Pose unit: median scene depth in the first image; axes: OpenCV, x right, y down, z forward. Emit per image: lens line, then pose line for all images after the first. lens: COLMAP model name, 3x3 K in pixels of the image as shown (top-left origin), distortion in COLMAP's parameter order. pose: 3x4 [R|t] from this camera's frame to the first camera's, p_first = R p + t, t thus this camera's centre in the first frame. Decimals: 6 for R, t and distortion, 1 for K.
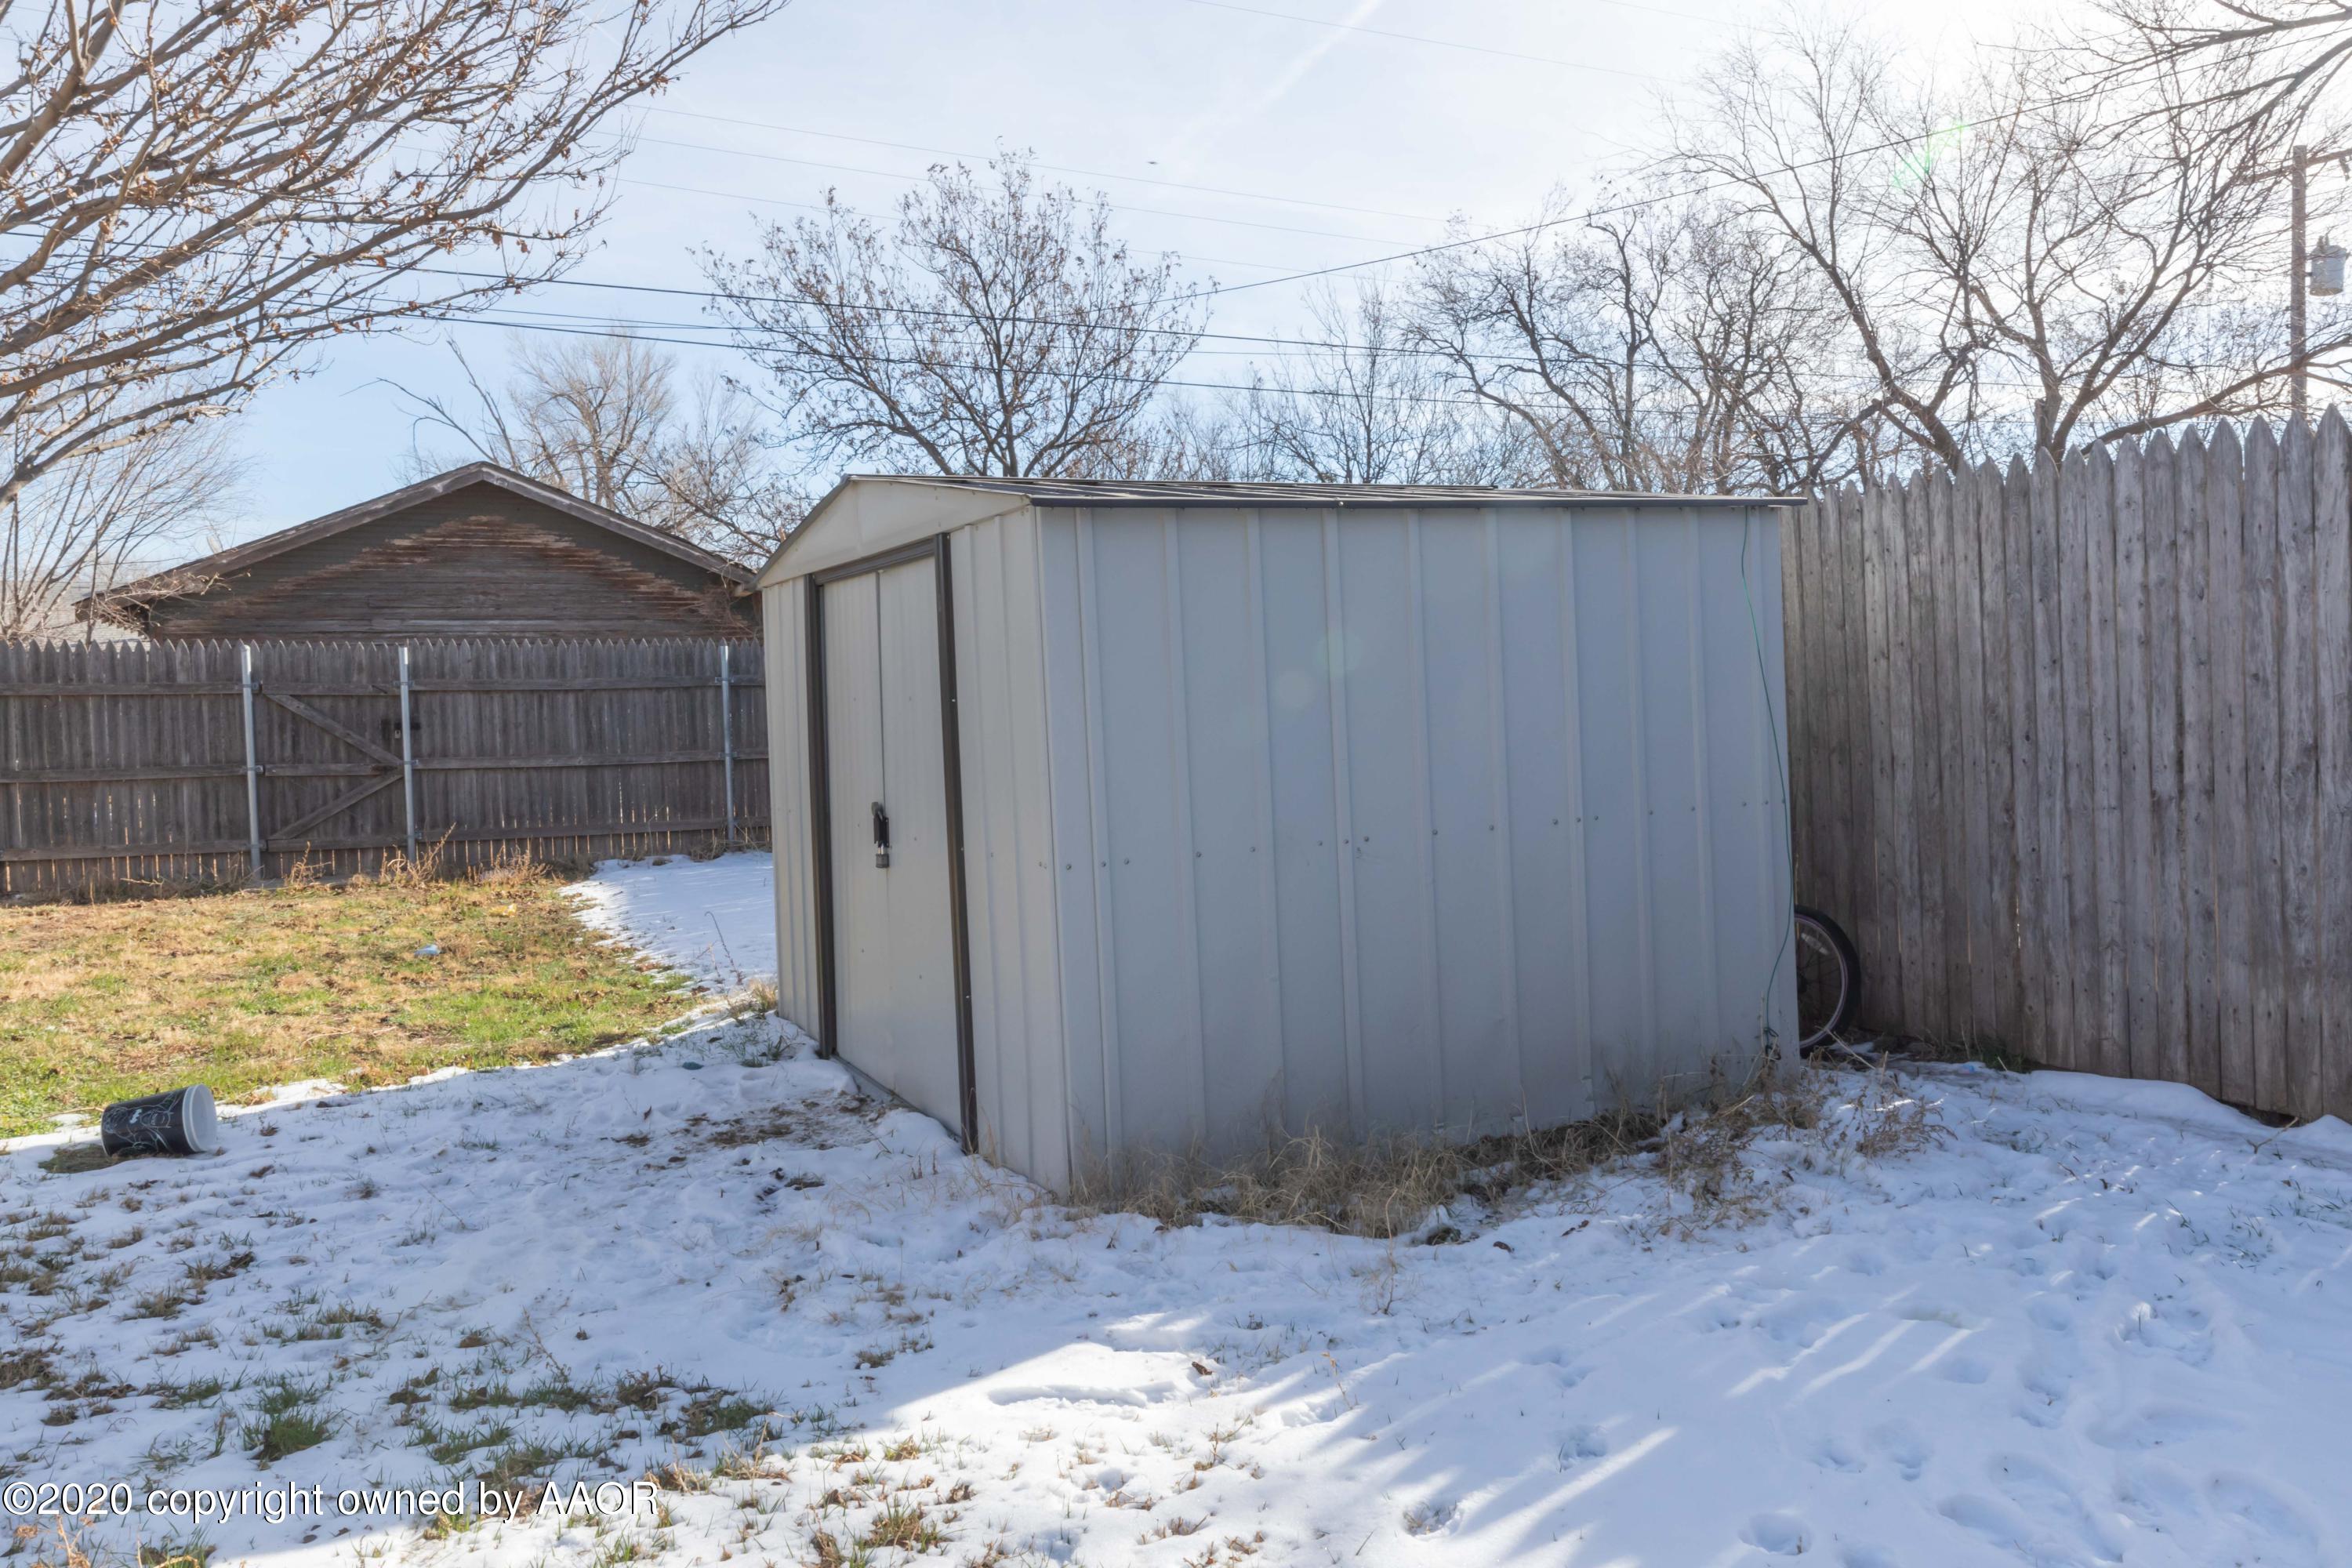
lens RADIAL K [[1754.5, 0, 1170.4], [0, 1754.5, 785.8], [0, 0, 1]] dist [0.008688, -0.003777]
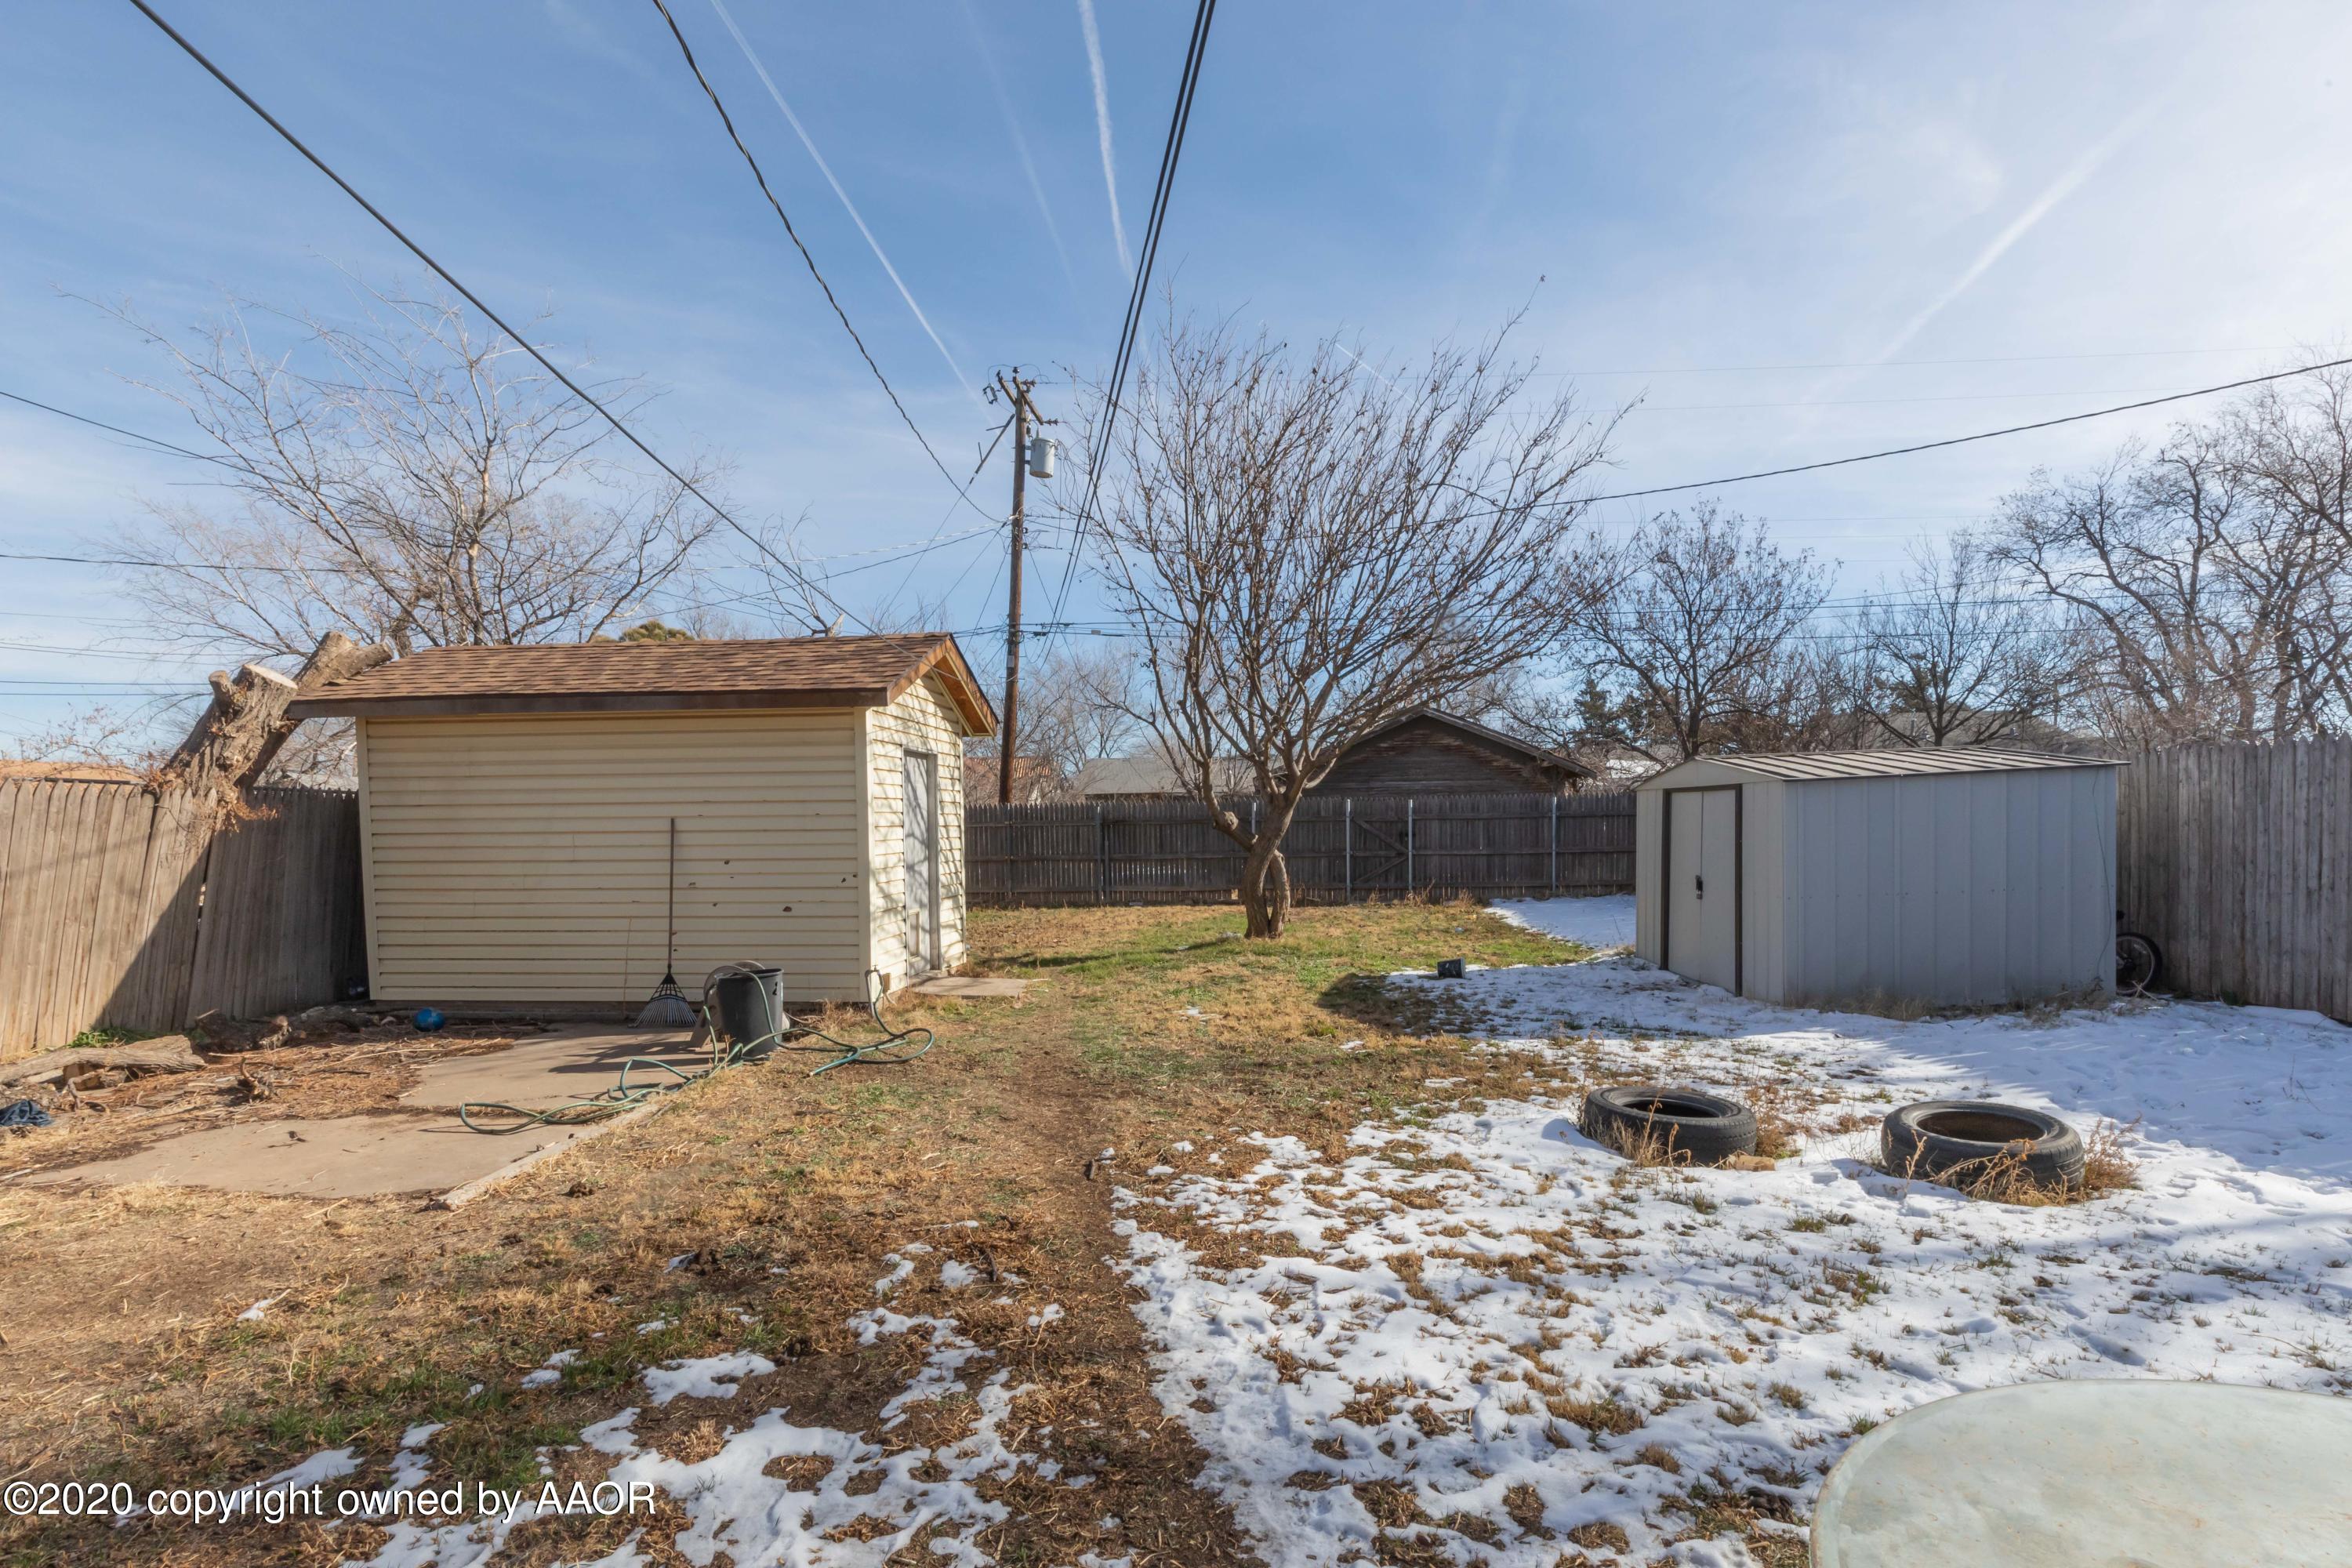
lens RADIAL K [[1061.5, 0, 1201.2], [0, 1061.5, 908.9], [0, 0, 1]] dist [0.003200, -0.001244]
pose [[0.878520, 0.044790, -0.475601, -0.024702], [-0.023723, 0.998457, 0.050209, -0.001448], [0.477116, -0.032827, 0.878227, -0.362919]]
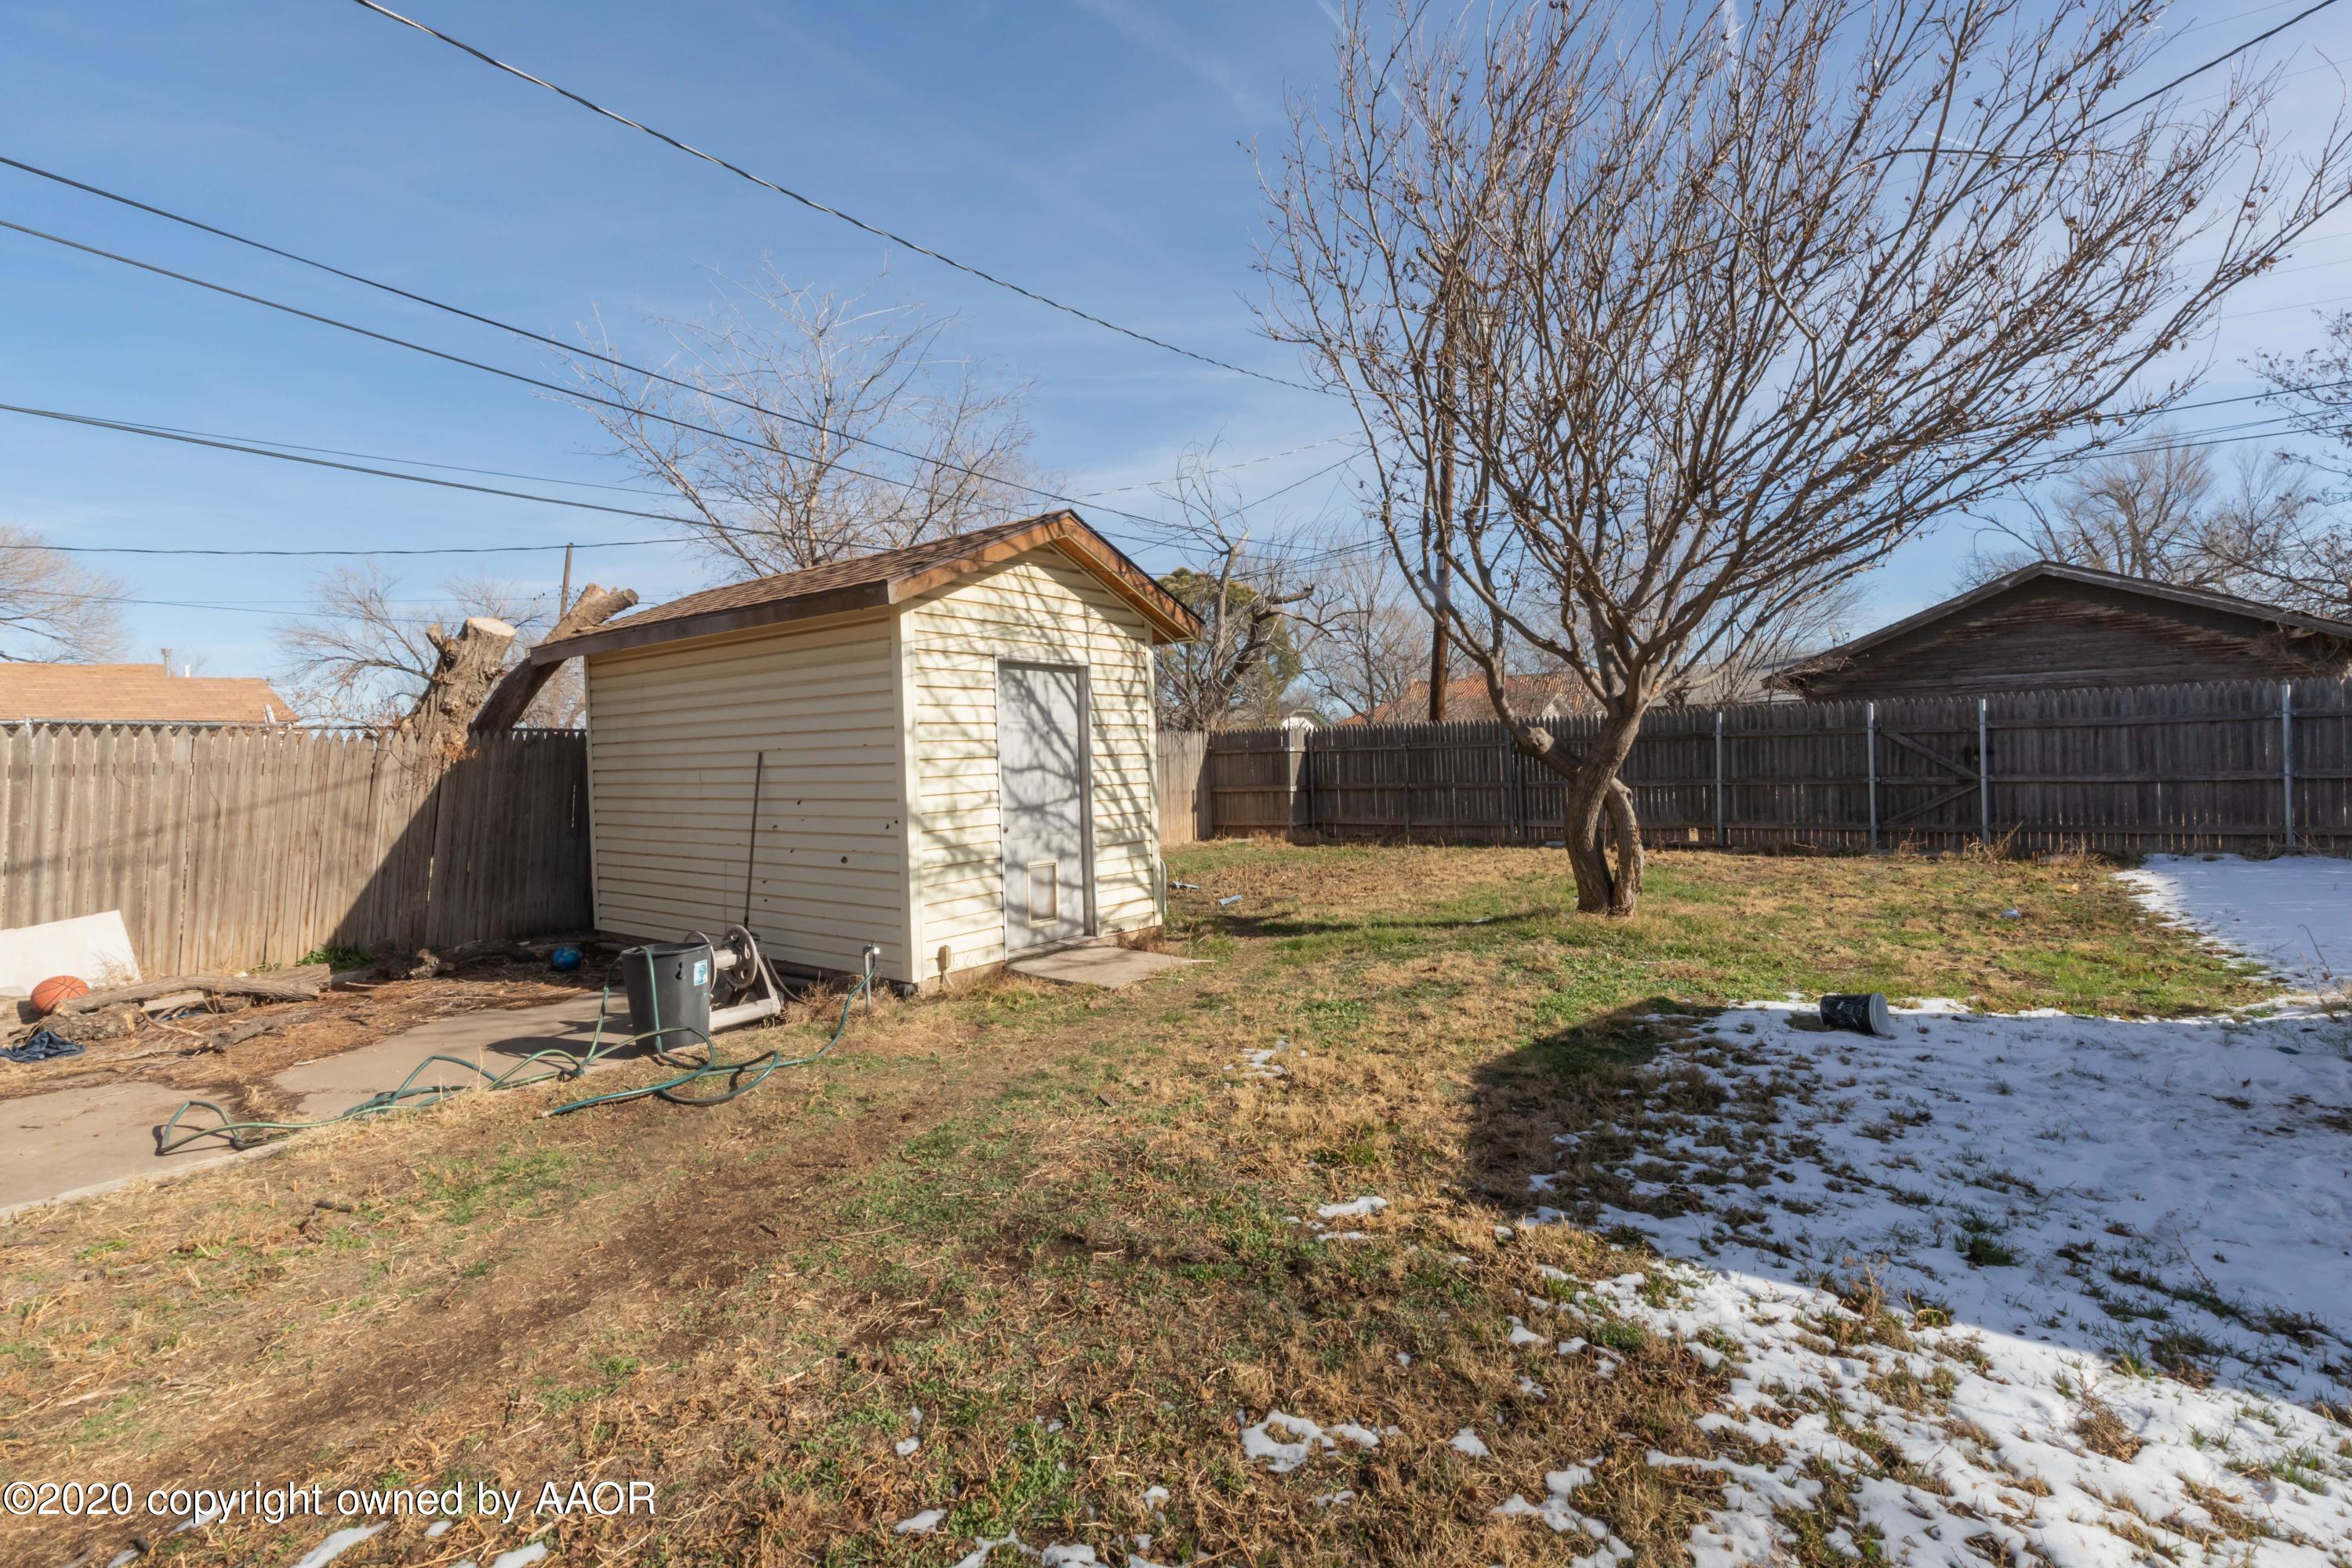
lens RADIAL K [[1039.3, 0, 1188.6], [0, 1039.3, 779.0], [0, 0, 1]] dist [0.002167, -0.000320]
pose [[0.502235, 0.022520, -0.864438, -0.013280], [-0.018062, 0.999716, 0.015550, -0.014968], [0.864543, 0.007804, 0.502499, -0.025610]]
